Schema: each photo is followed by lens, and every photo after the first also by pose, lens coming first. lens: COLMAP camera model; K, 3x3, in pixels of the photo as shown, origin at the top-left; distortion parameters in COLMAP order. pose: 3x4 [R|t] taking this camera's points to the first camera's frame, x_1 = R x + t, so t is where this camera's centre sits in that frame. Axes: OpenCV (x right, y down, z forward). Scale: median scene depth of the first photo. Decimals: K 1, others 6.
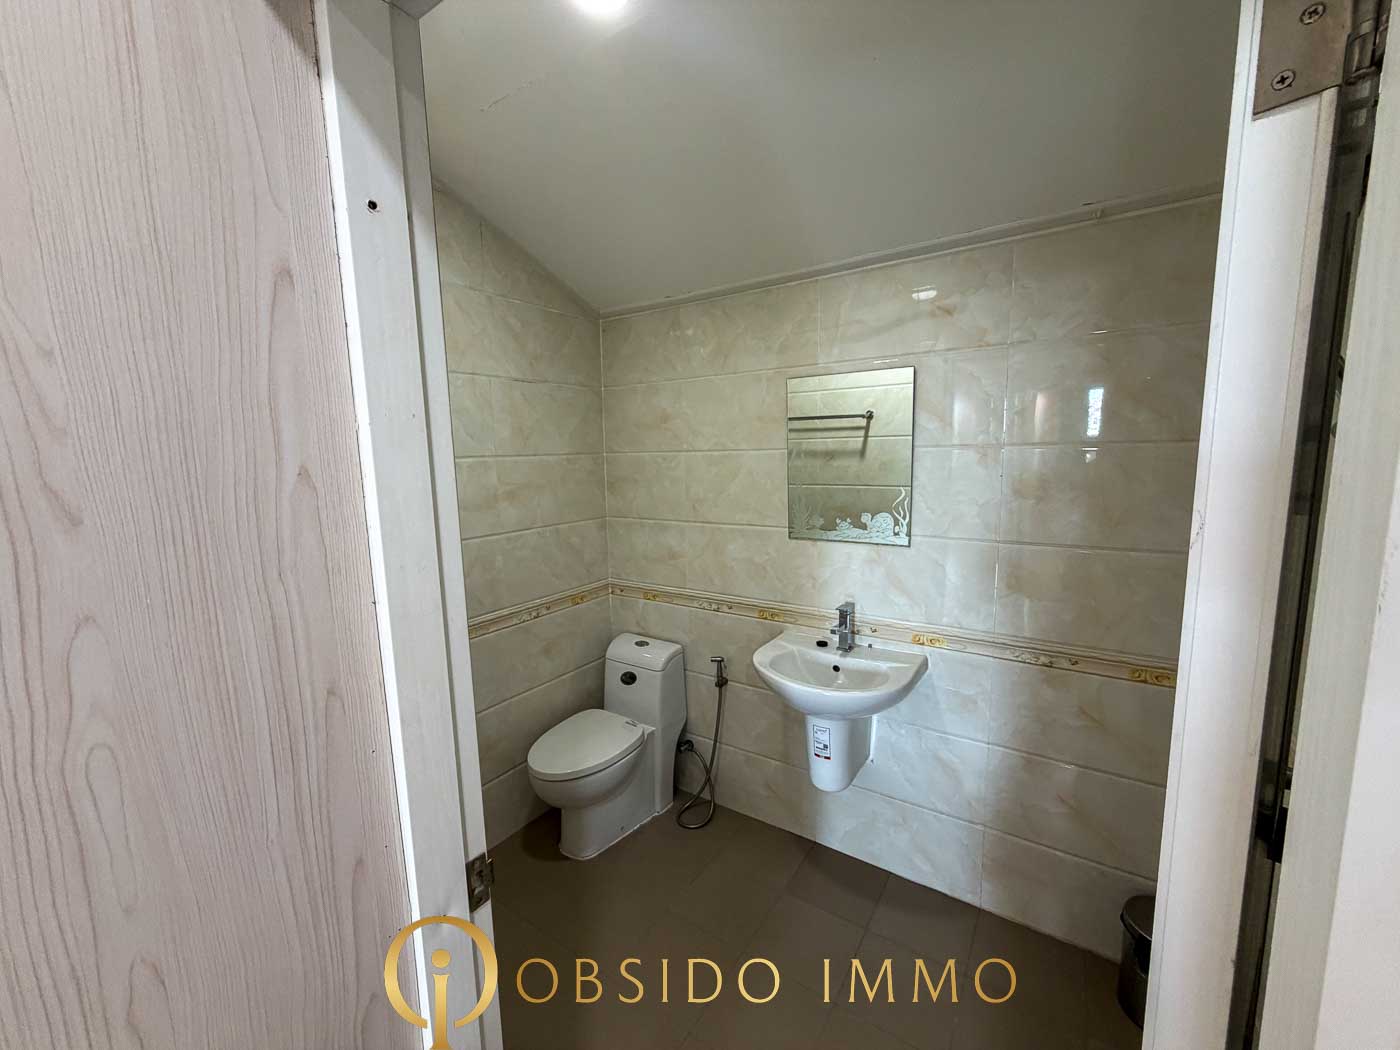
lens RADIAL K [[559.6, 0, 698.5], [0, 559.6, 521.4], [0, 0, 1]] dist [-0.000148, 0.000568]
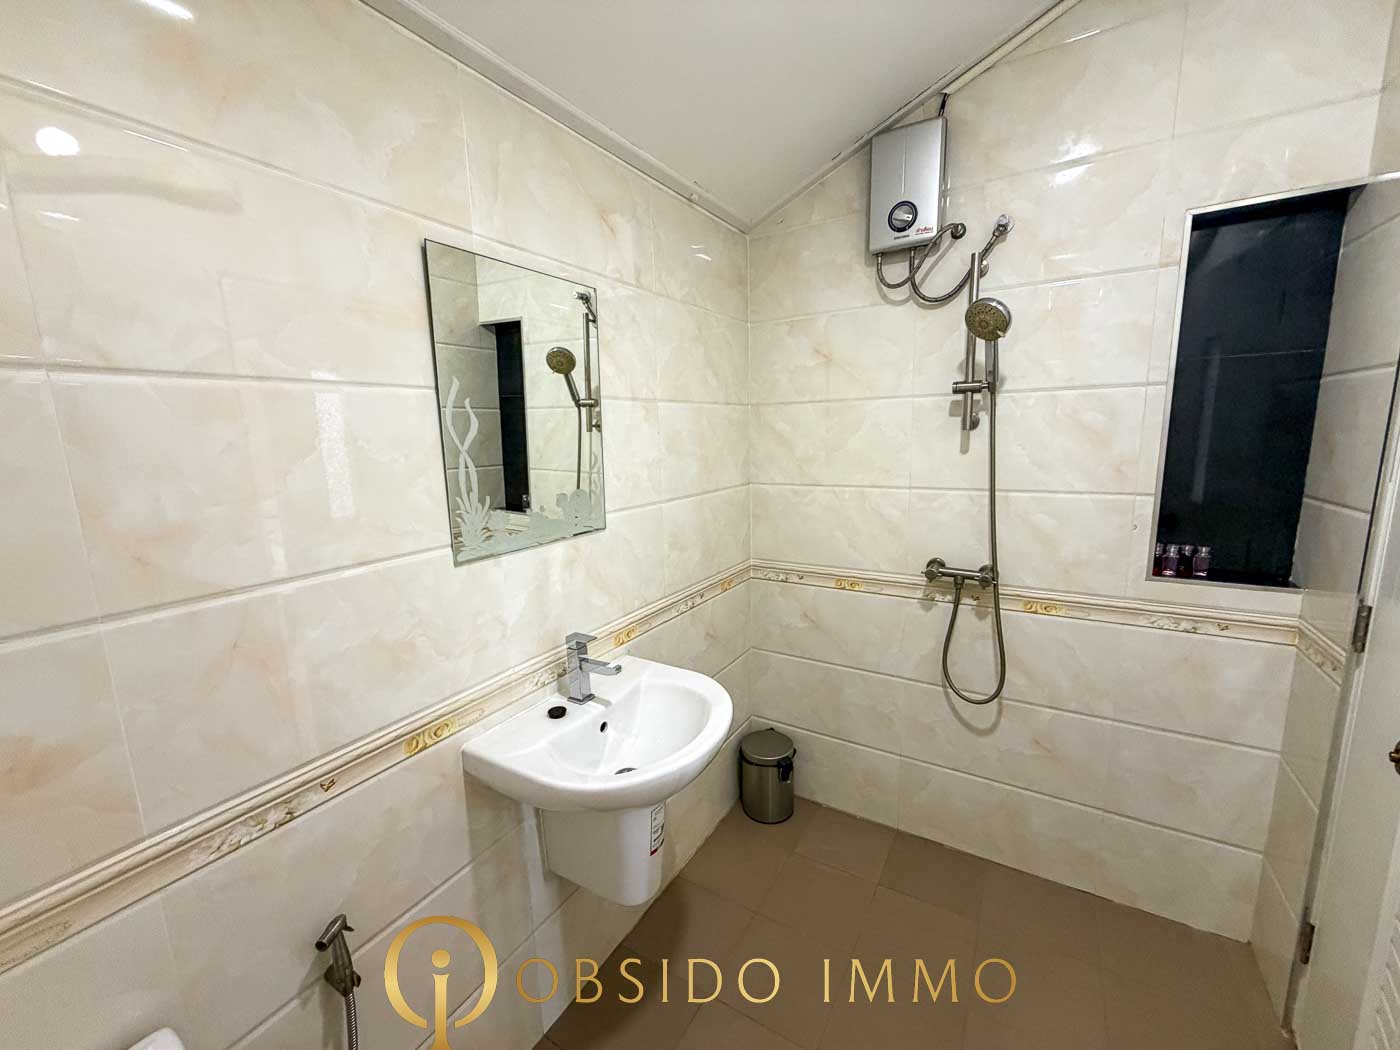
lens RADIAL K [[559.6, 0, 698.4], [0, 559.6, 524.2], [0, 0, 1]] dist [-0.000148, 0.000568]
pose [[-0.040329, -0.142541, 0.988967, -0.347073], [0.152914, 0.977232, 0.147085, -0.048271], [-0.987416, 0.157158, -0.017614, 0.786965]]
